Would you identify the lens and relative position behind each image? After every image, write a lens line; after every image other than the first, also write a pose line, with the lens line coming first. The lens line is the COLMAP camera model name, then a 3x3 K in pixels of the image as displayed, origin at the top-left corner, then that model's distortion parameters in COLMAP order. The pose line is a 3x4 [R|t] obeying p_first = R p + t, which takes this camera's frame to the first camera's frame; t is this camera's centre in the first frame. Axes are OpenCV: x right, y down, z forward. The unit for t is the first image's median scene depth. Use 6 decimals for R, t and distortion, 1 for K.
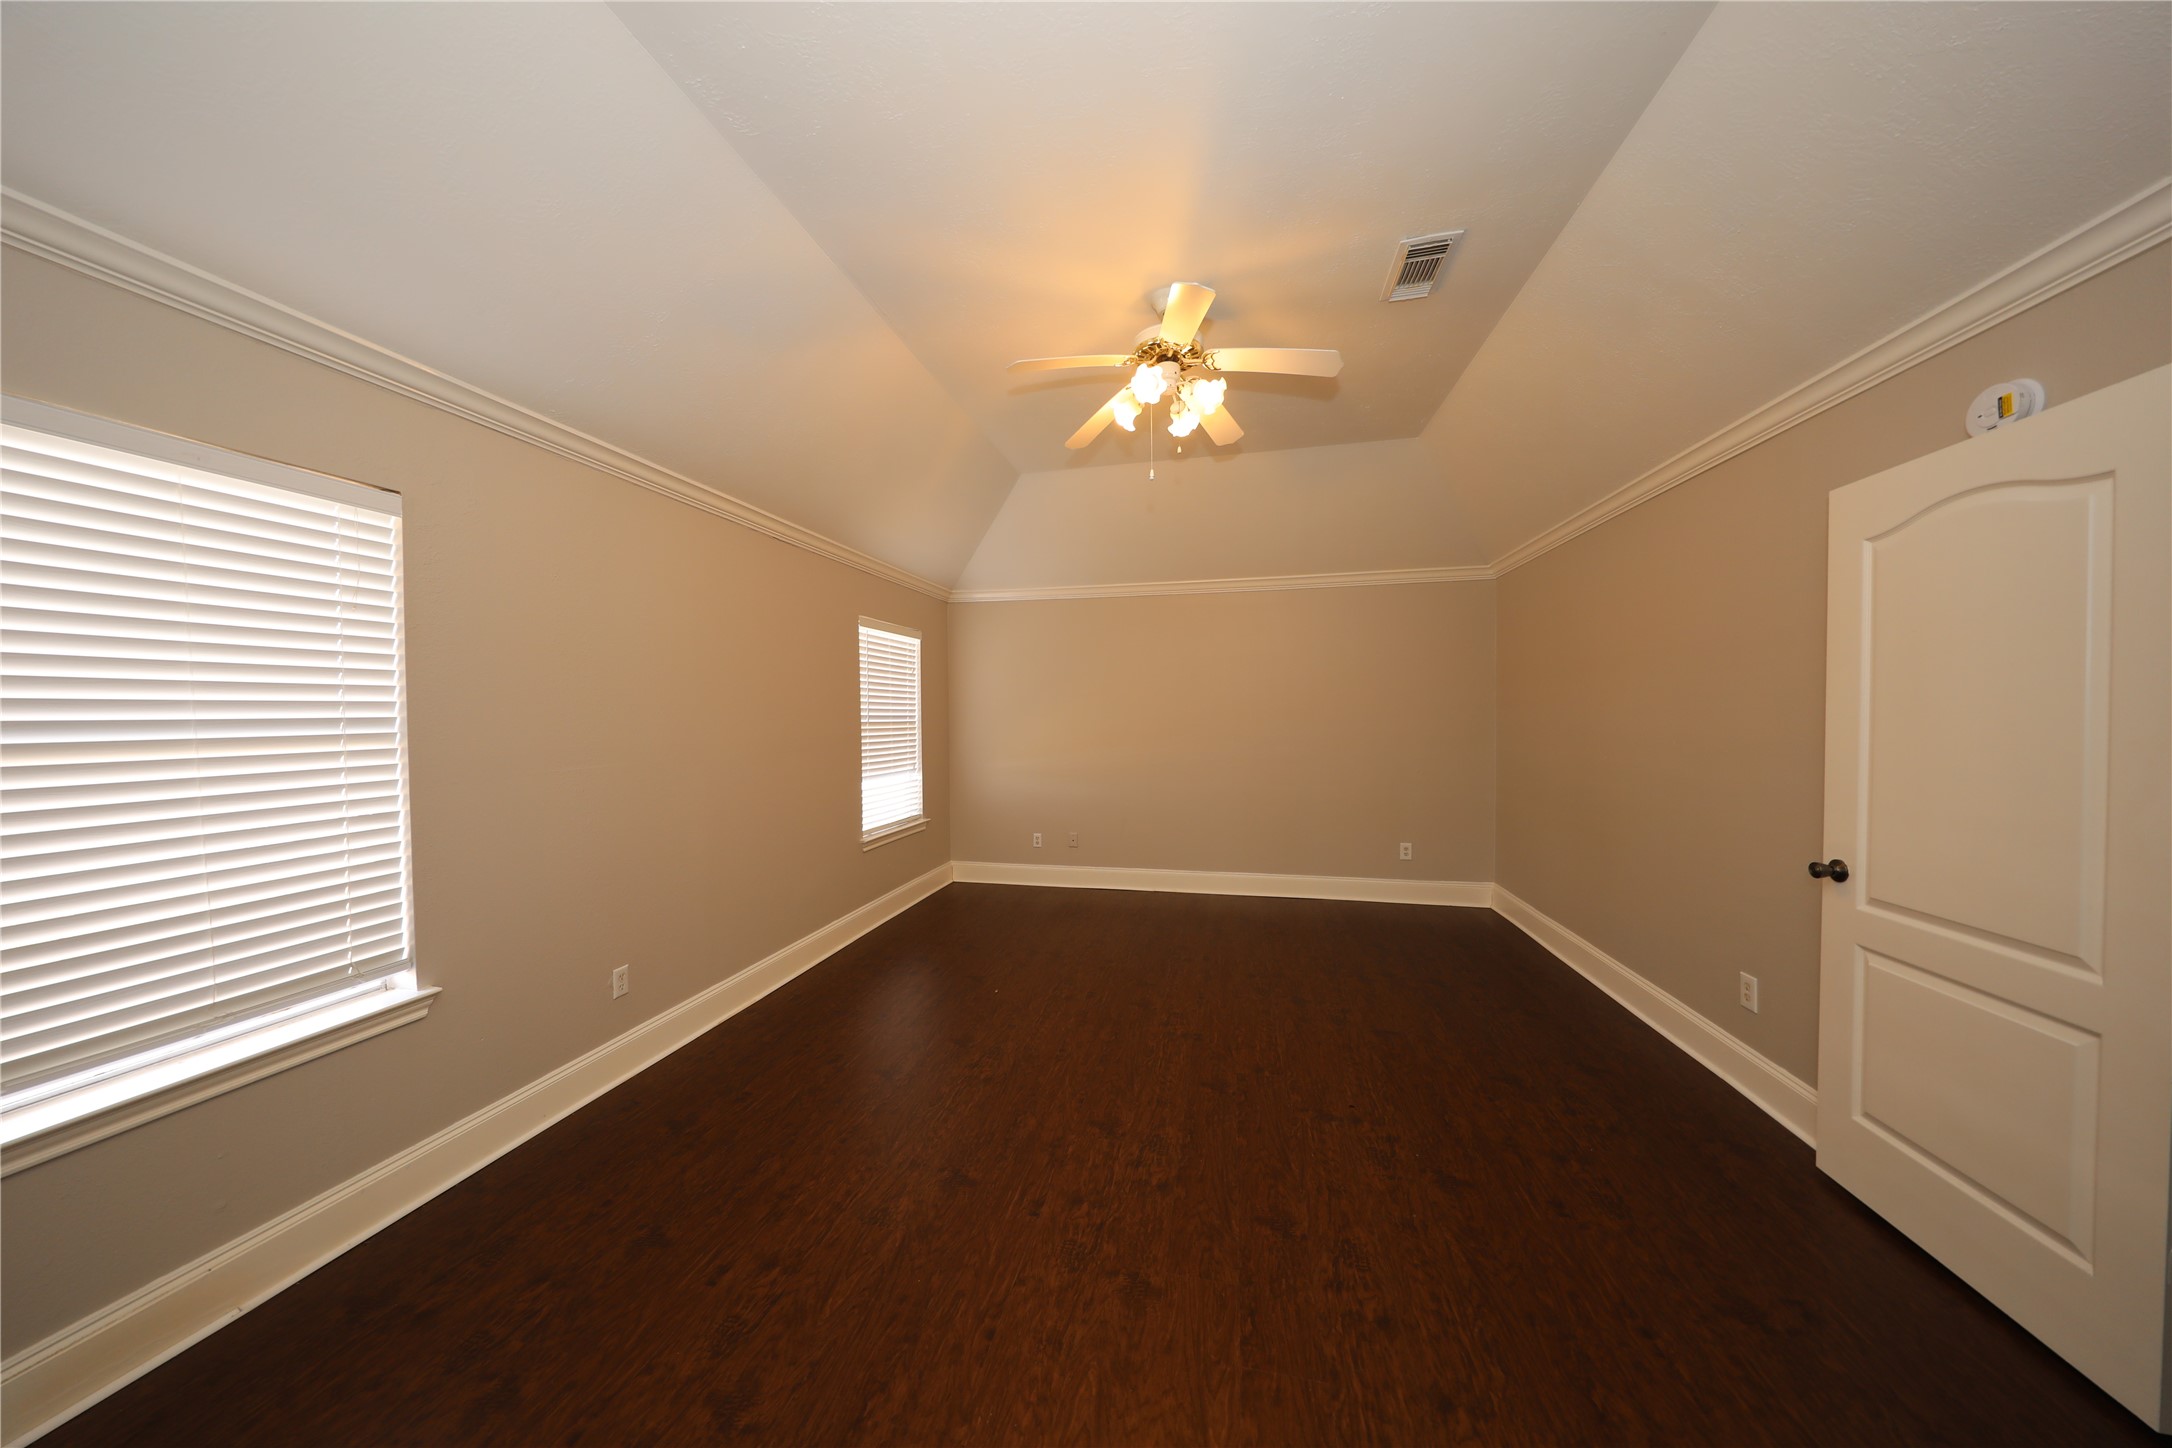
lens RADIAL K [[680.7, 0, 1083.3], [0, 680.7, 728.2], [0, 0, 1]] dist [0.000415, -0.002823]
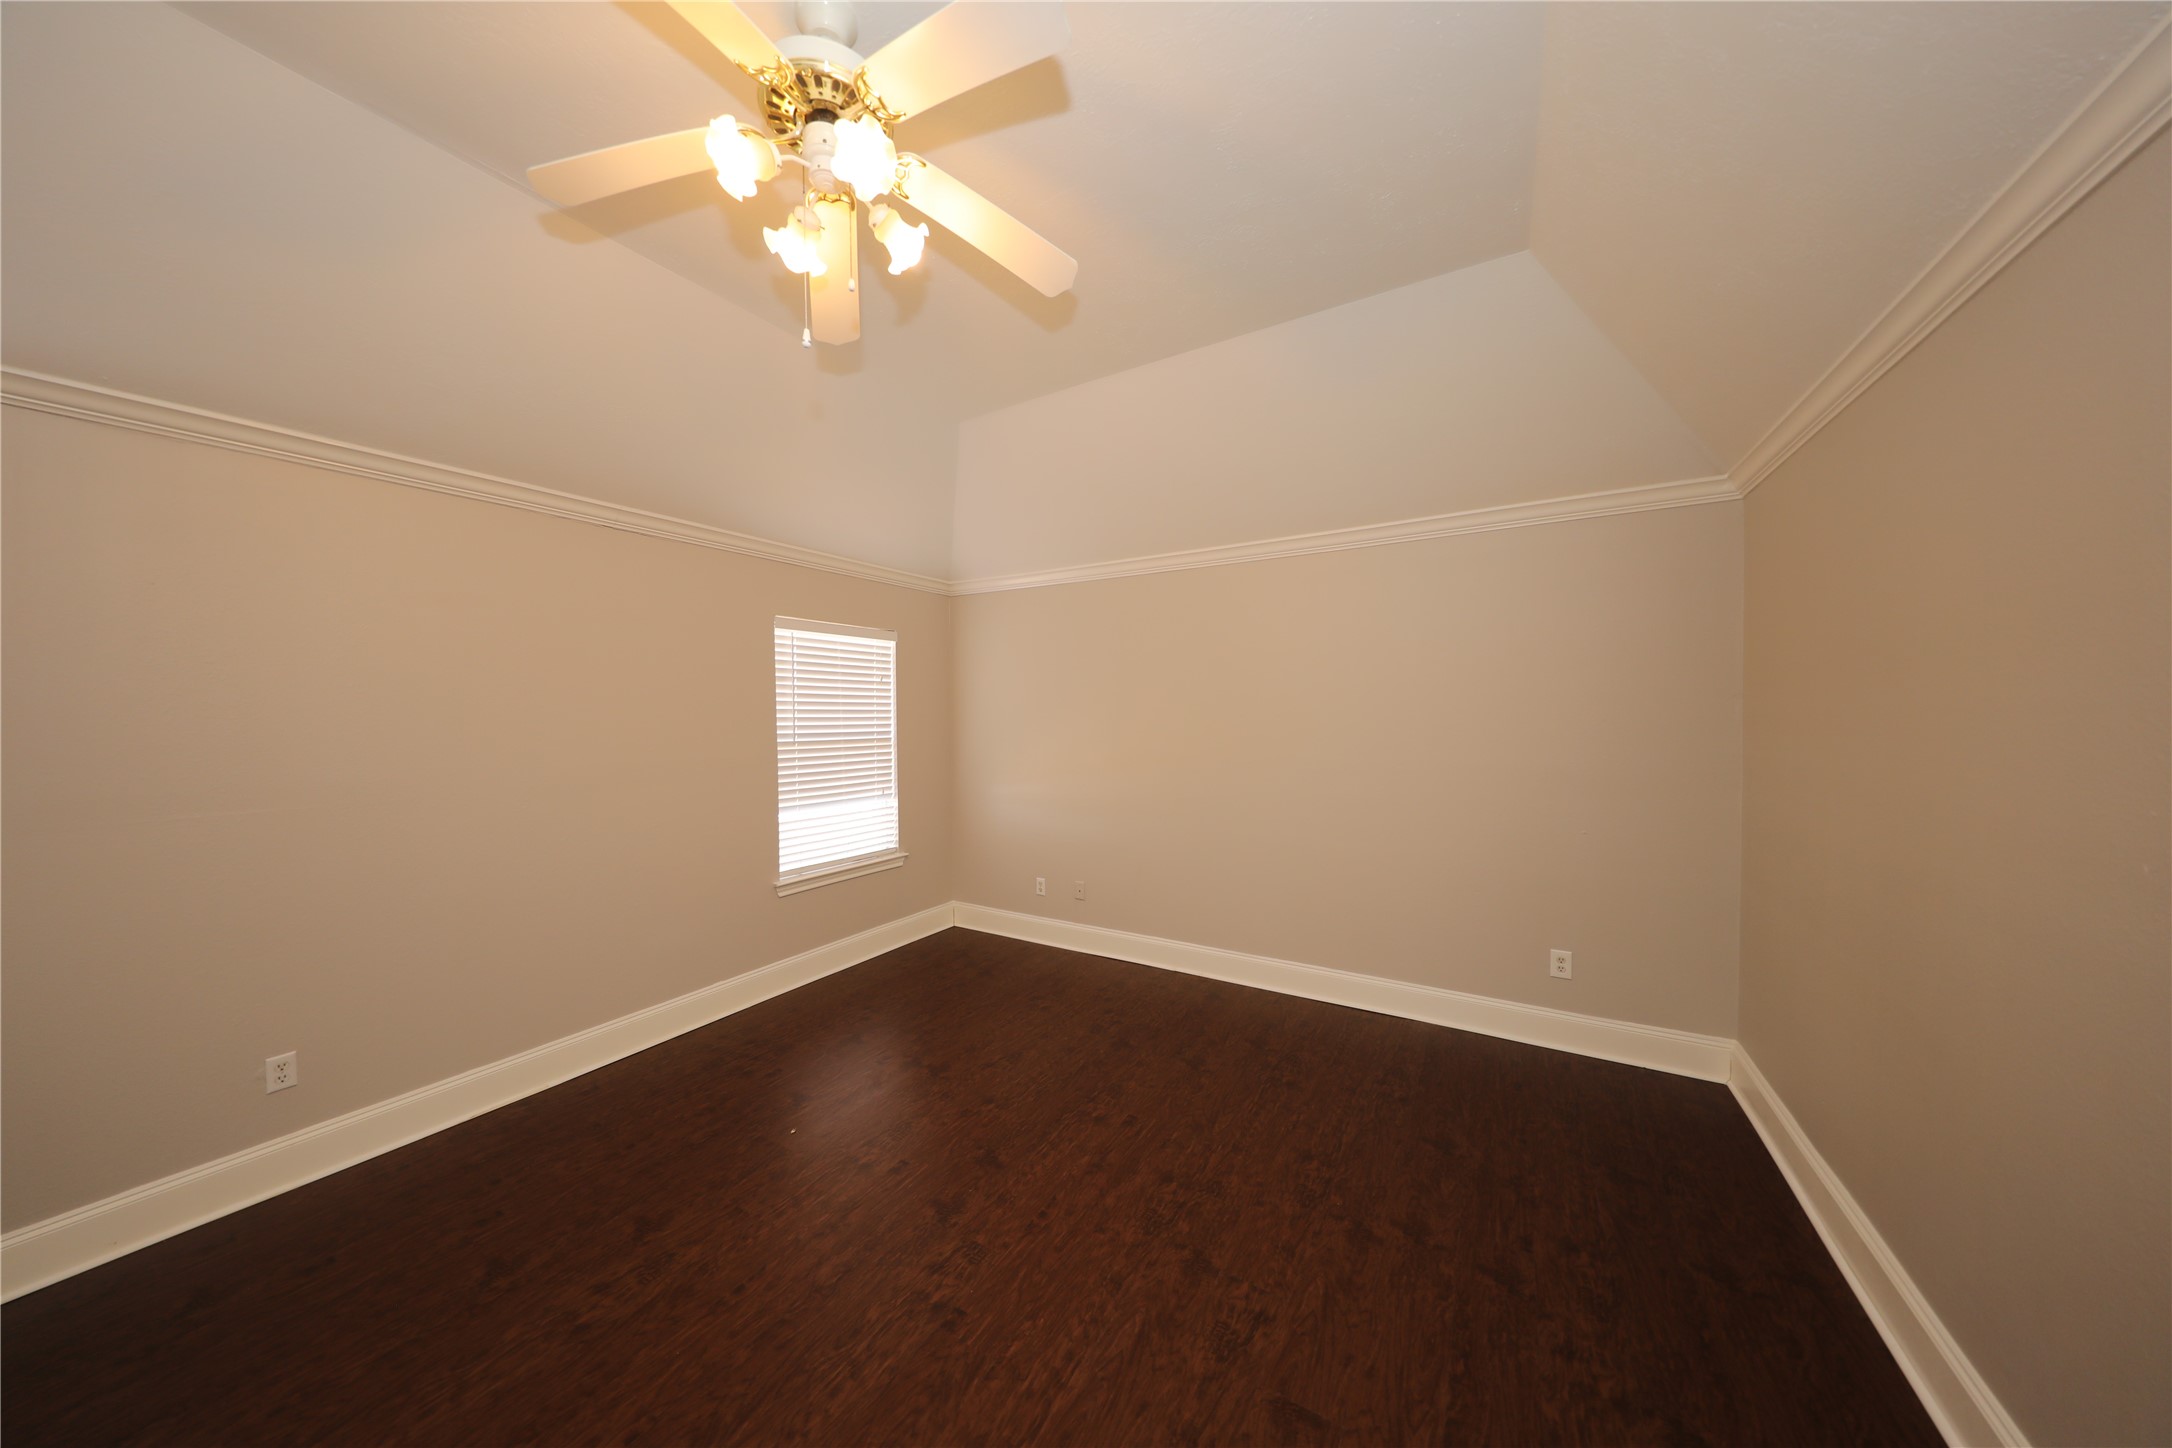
lens RADIAL K [[685.0, 0, 1084.0], [0, 685.0, 720.3], [0, 0, 1]] dist [0.001040, -0.000056]
pose [[0.946225, 0.003276, -0.323493, 0.300680], [-0.006588, 0.999937, -0.009143, -0.029855], [0.323443, 0.010783, 0.946186, 0.318278]]
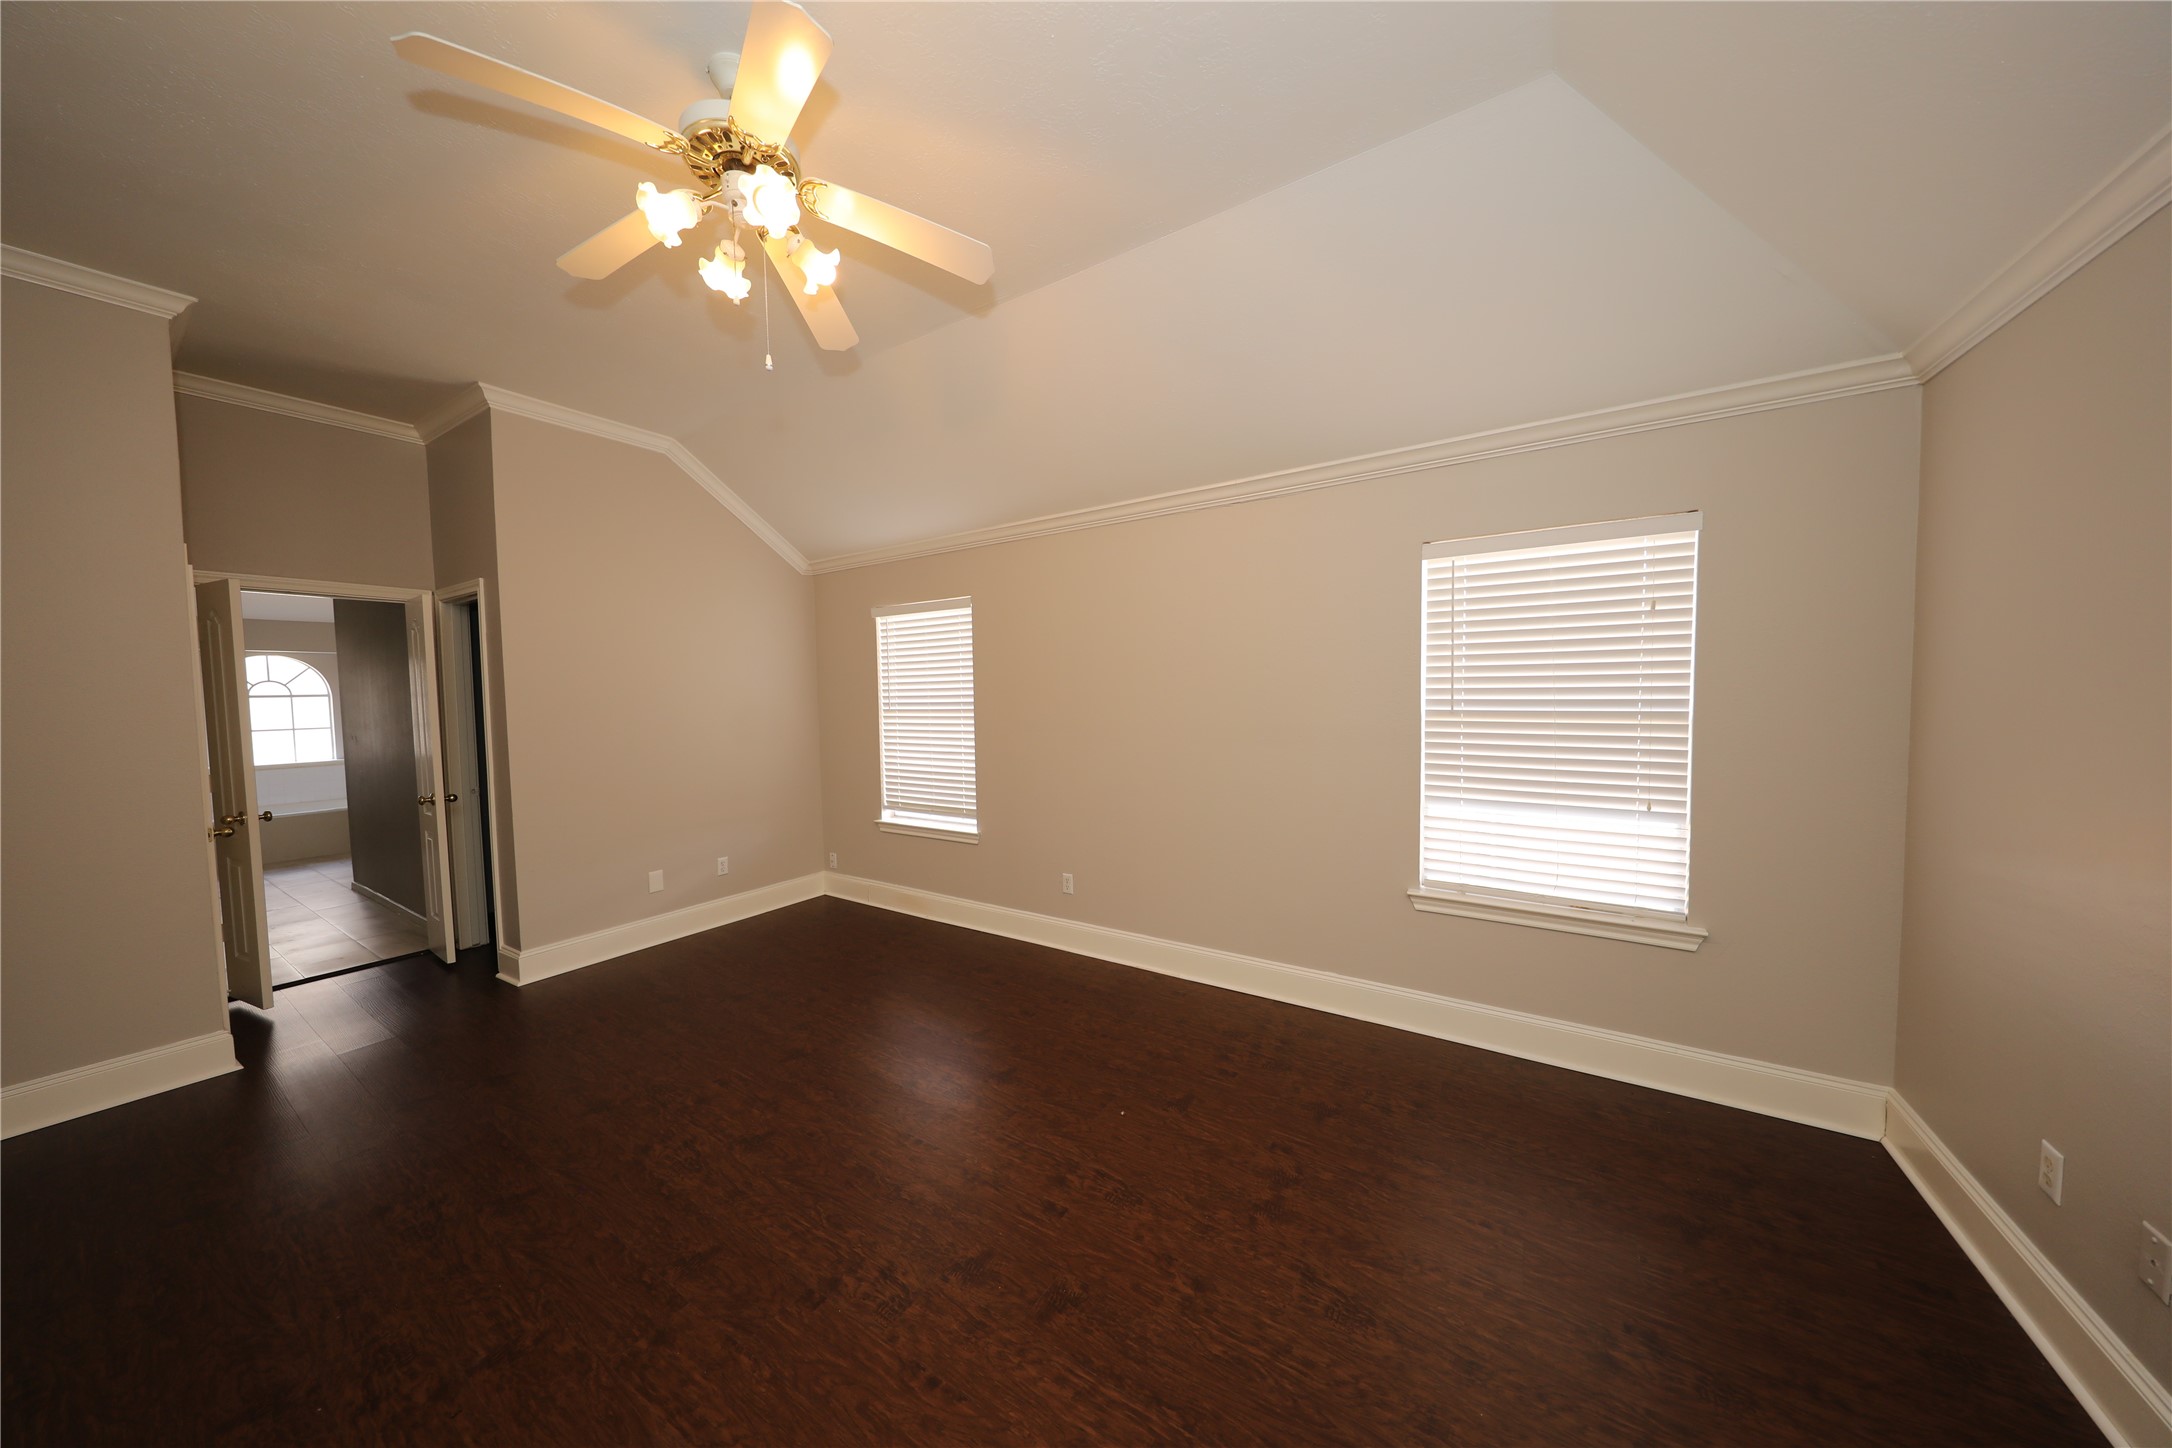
lens RADIAL K [[680.7, 0, 1083.3], [0, 680.7, 728.2], [0, 0, 1]] dist [0.000415, -0.002823]
pose [[-0.351747, 0.065742, -0.933784, 0.382780], [-0.002038, 0.997475, 0.070994, -0.036810], [0.936093, 0.026875, -0.350725, 0.916194]]
